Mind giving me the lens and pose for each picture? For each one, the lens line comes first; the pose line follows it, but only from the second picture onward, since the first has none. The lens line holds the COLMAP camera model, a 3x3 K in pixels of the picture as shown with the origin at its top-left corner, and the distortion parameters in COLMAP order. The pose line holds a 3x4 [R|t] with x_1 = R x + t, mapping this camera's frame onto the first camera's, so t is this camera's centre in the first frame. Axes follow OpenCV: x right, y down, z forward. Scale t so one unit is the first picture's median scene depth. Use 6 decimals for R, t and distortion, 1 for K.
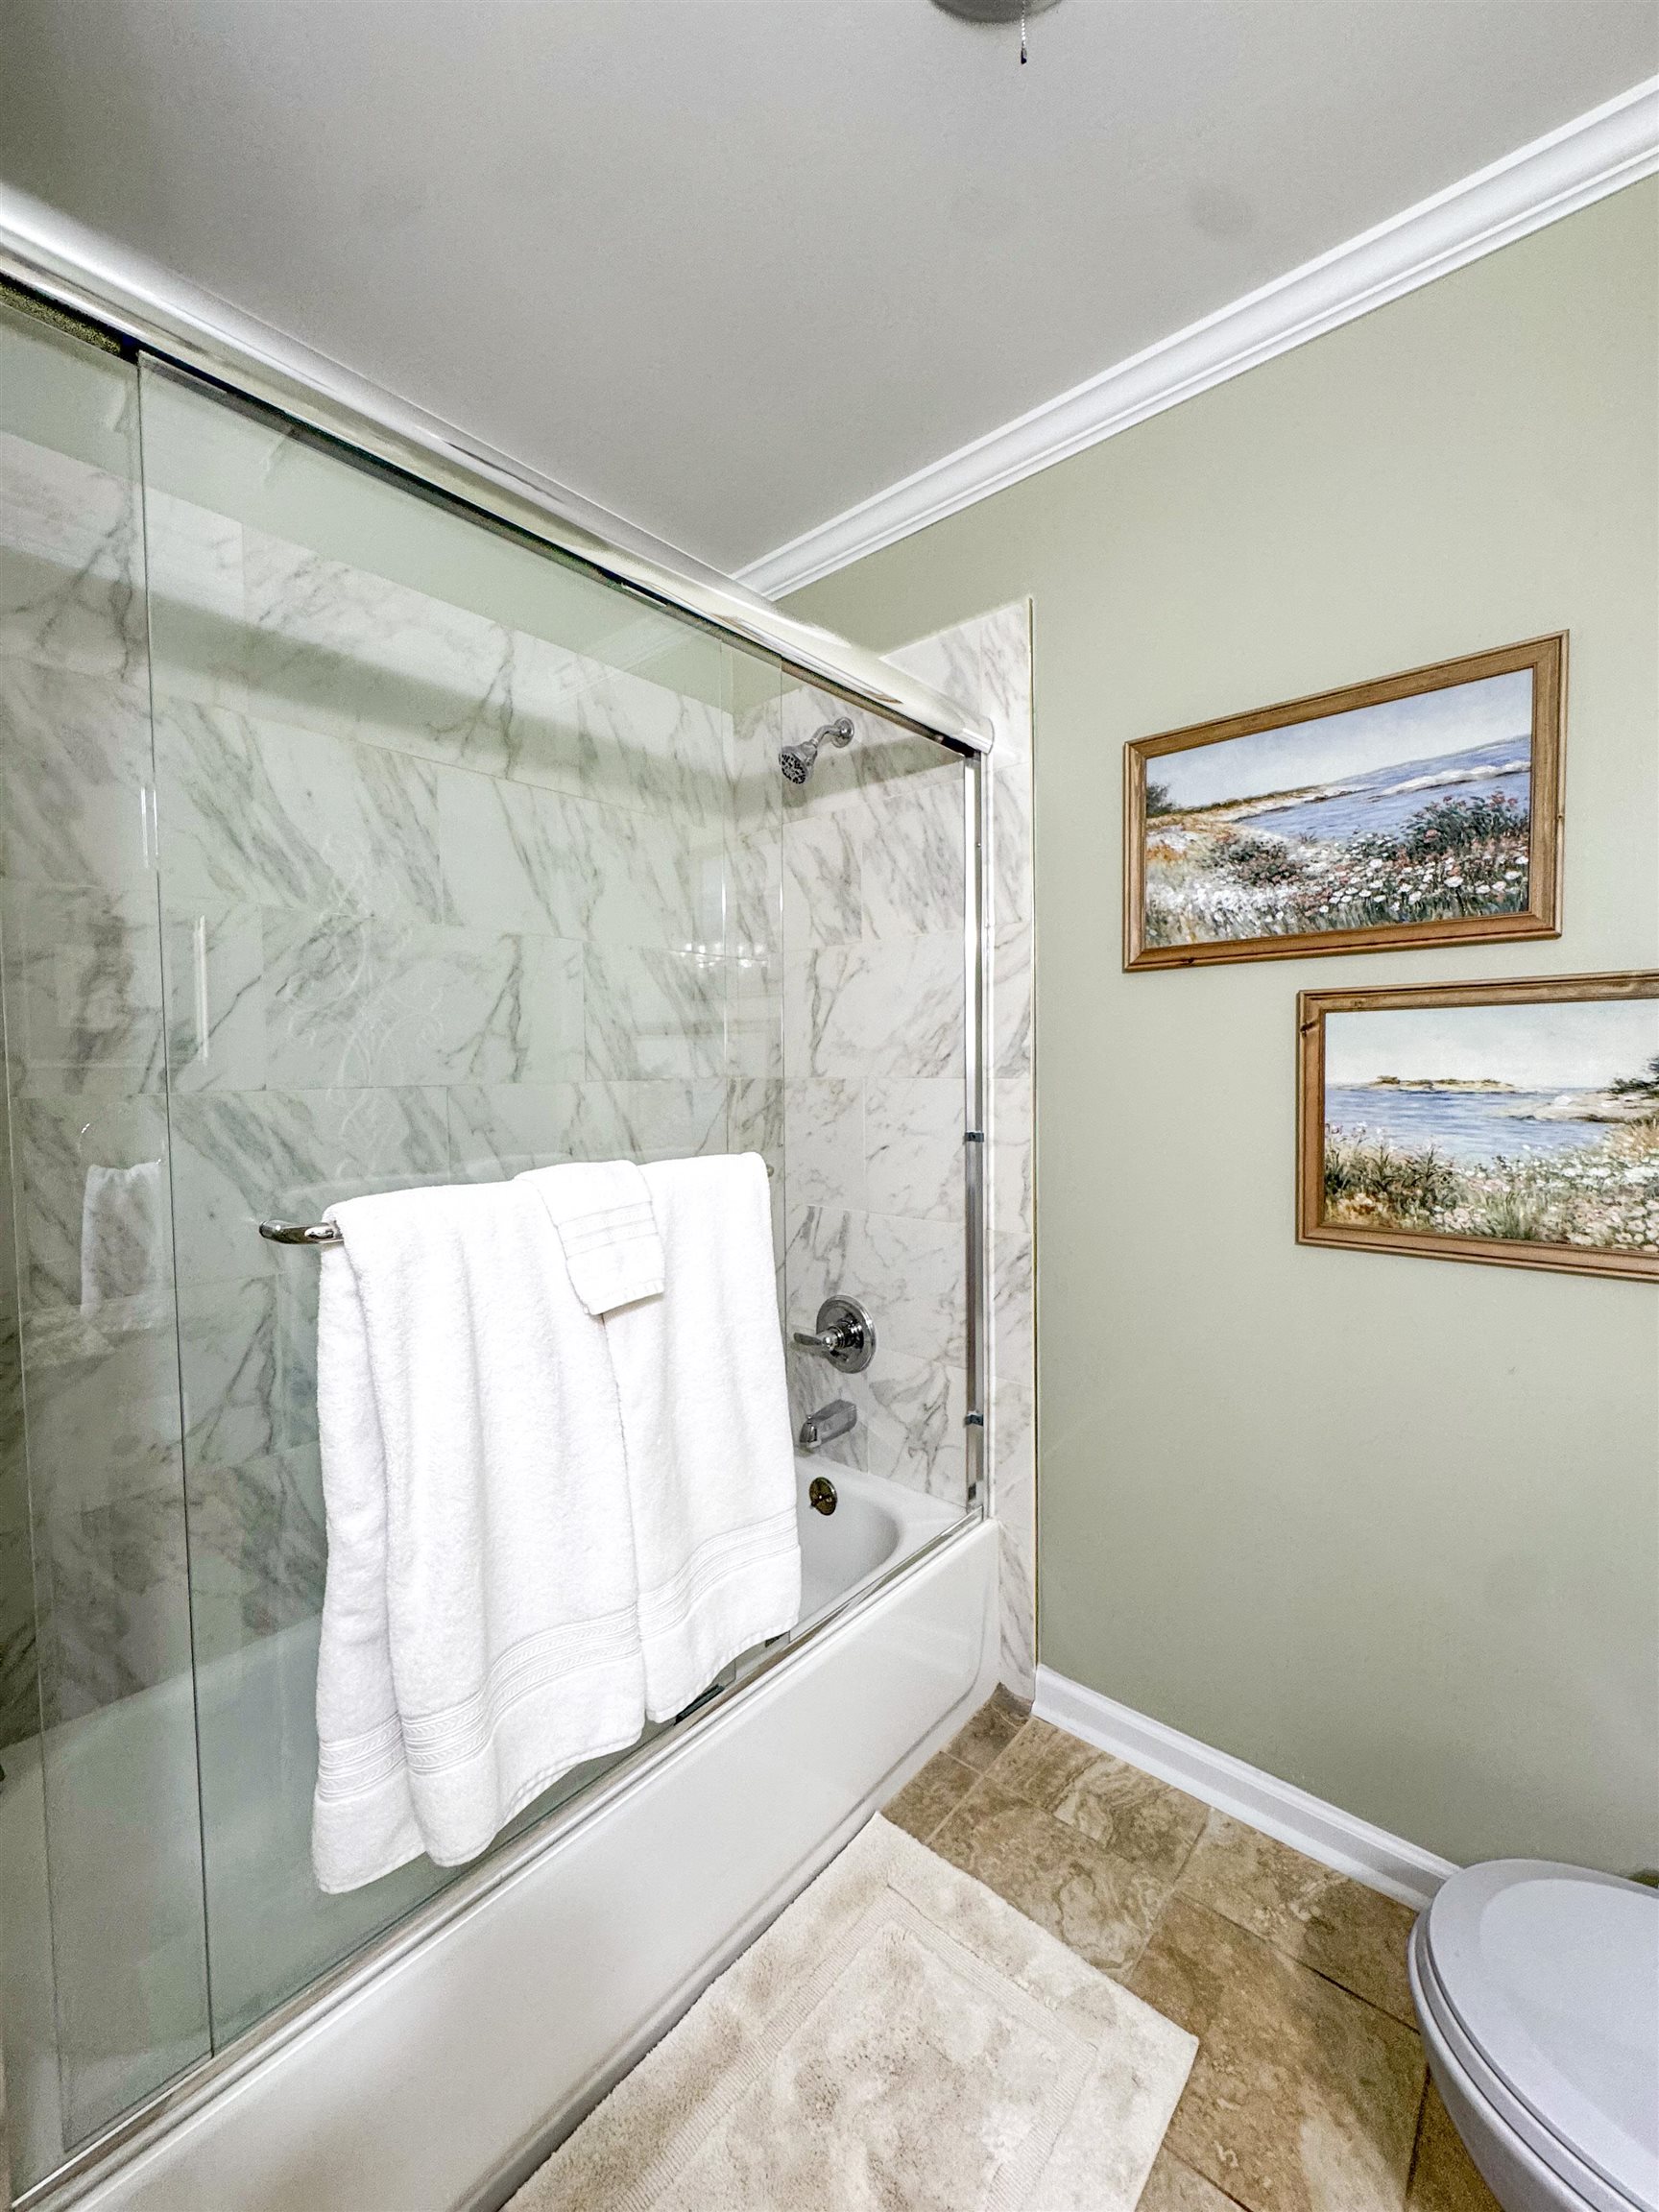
lens RADIAL K [[886.7, 0, 829.9], [0, 886.7, 1101.4], [0, 0, 1]] dist [-0.007249, 0.000799]
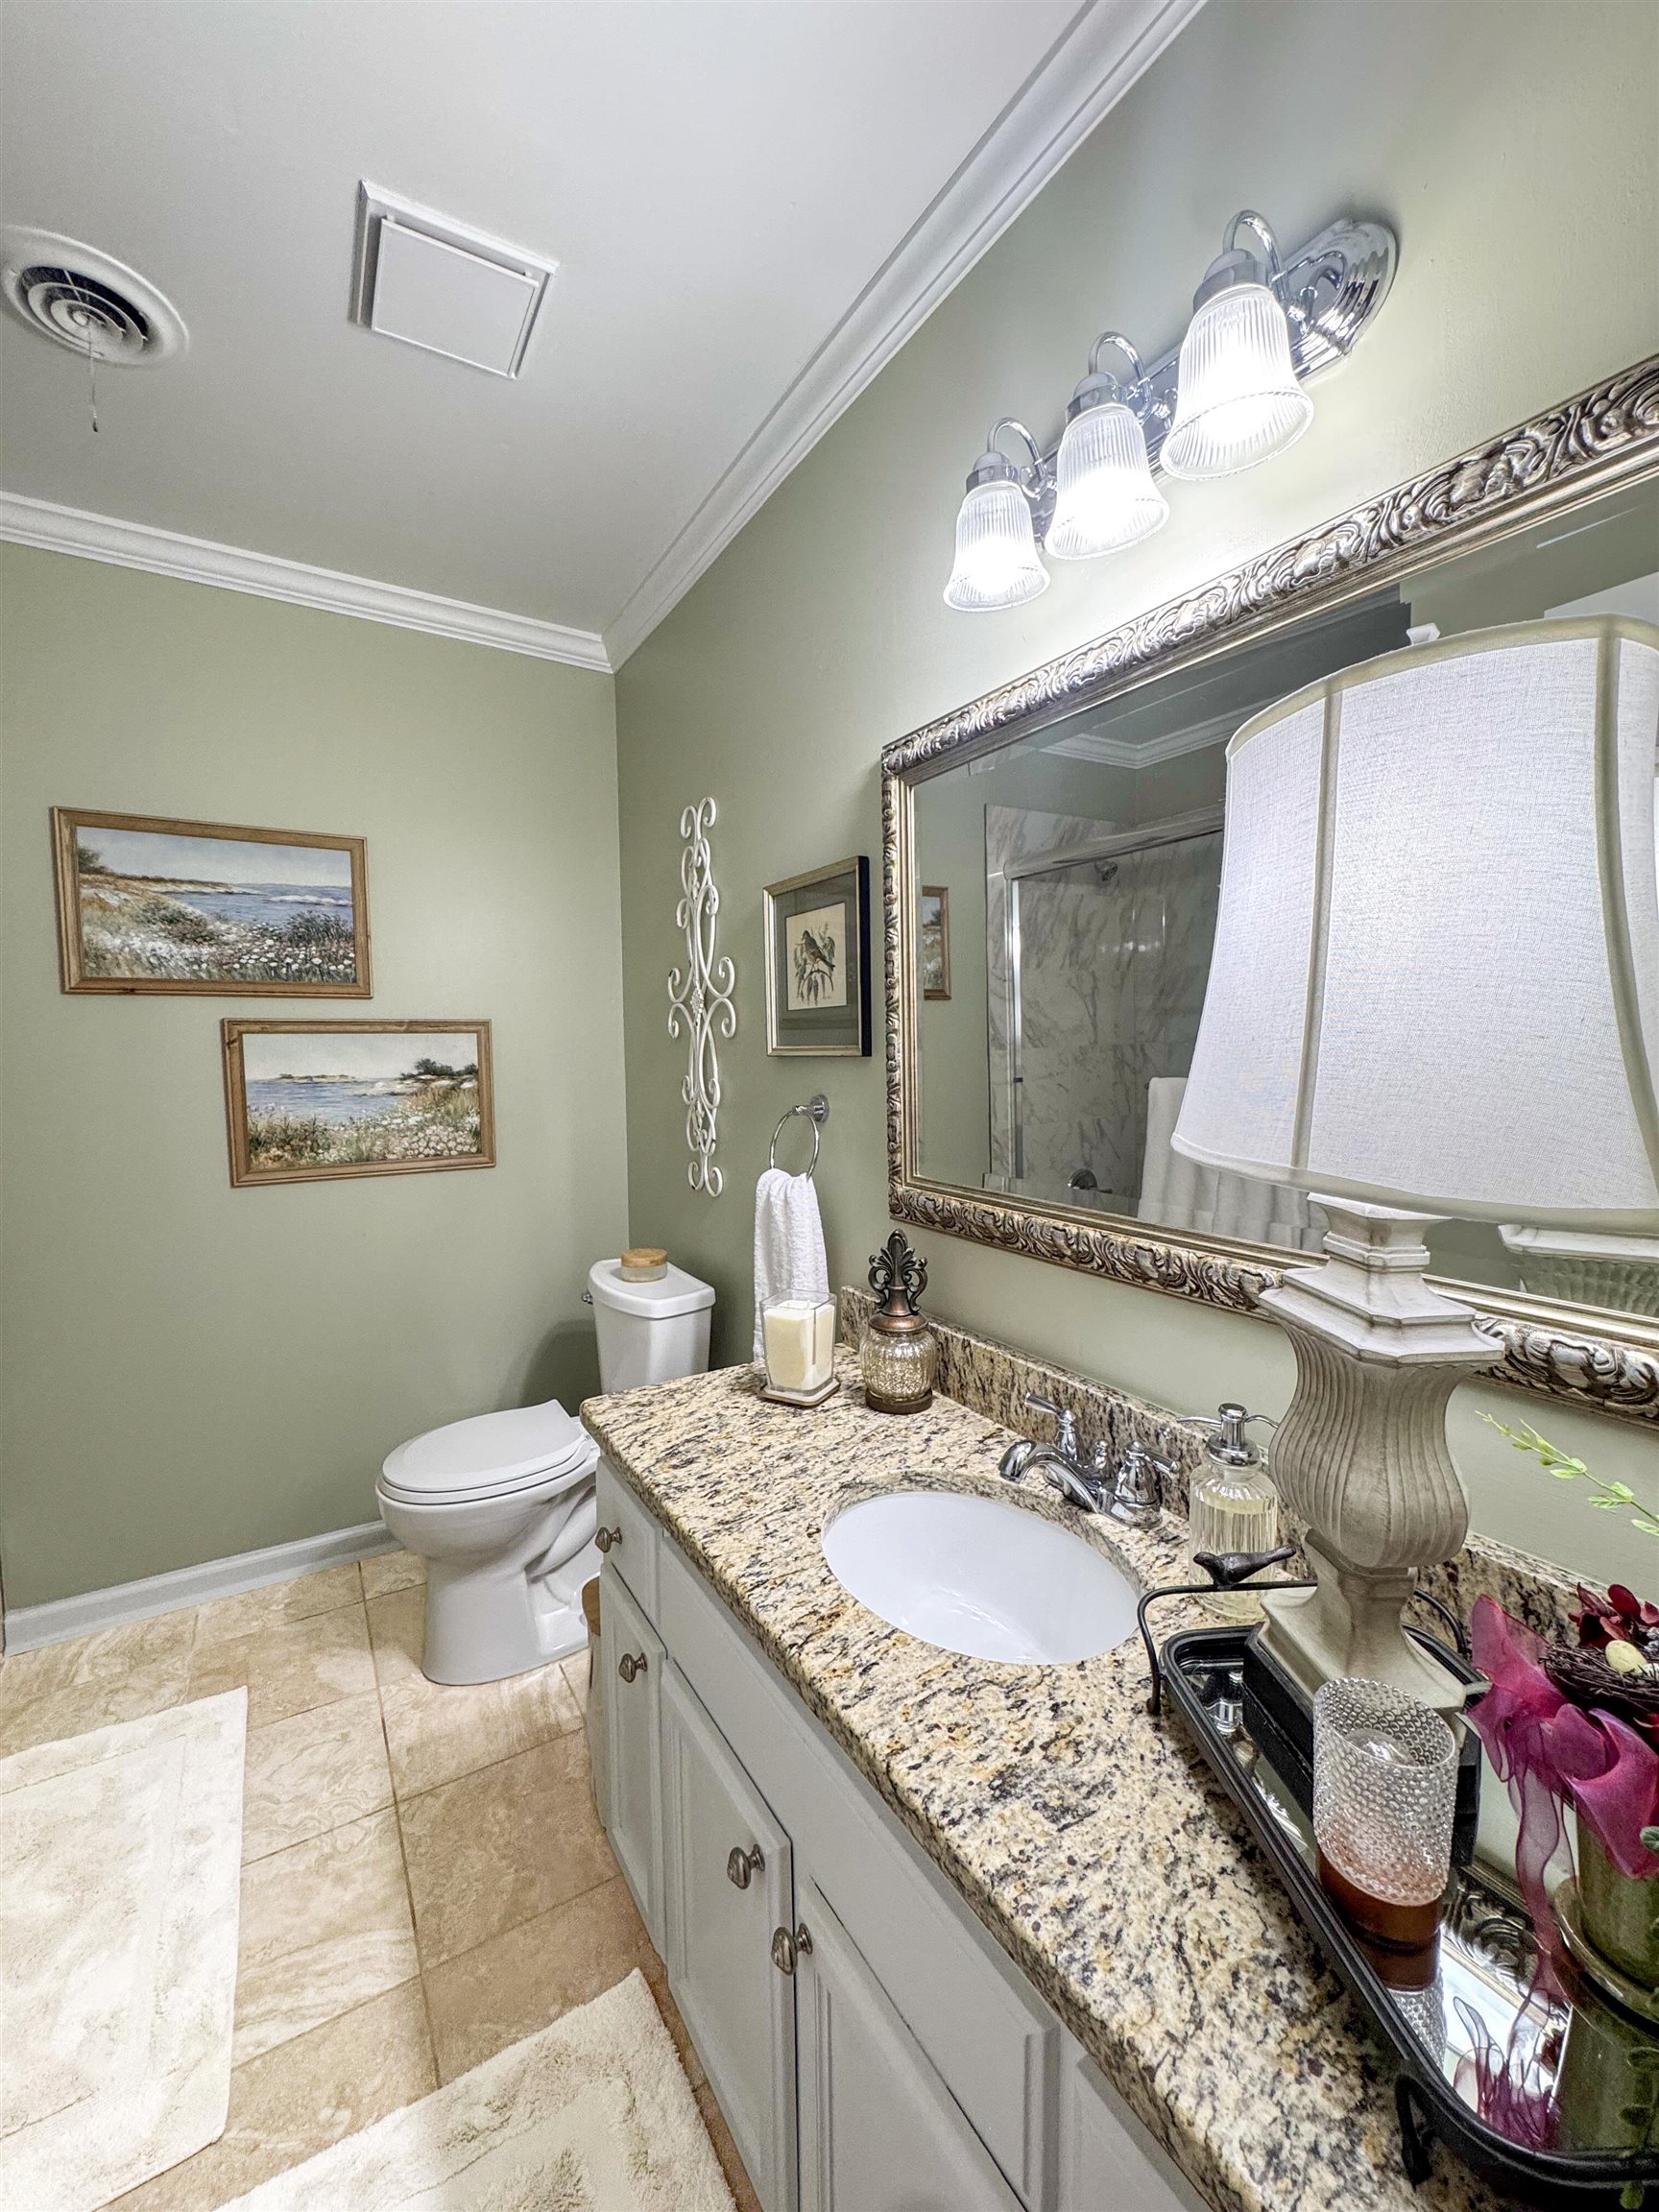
lens RADIAL K [[886.7, 0, 830.3], [0, 886.7, 1110.4], [0, 0, 1]] dist [-0.007249, 0.000799]
pose [[0.296490, -0.053527, 0.953535, -0.605751], [0.050025, 0.997928, 0.040464, 0.021696], [-0.953725, 0.035703, 0.298553, -0.426175]]
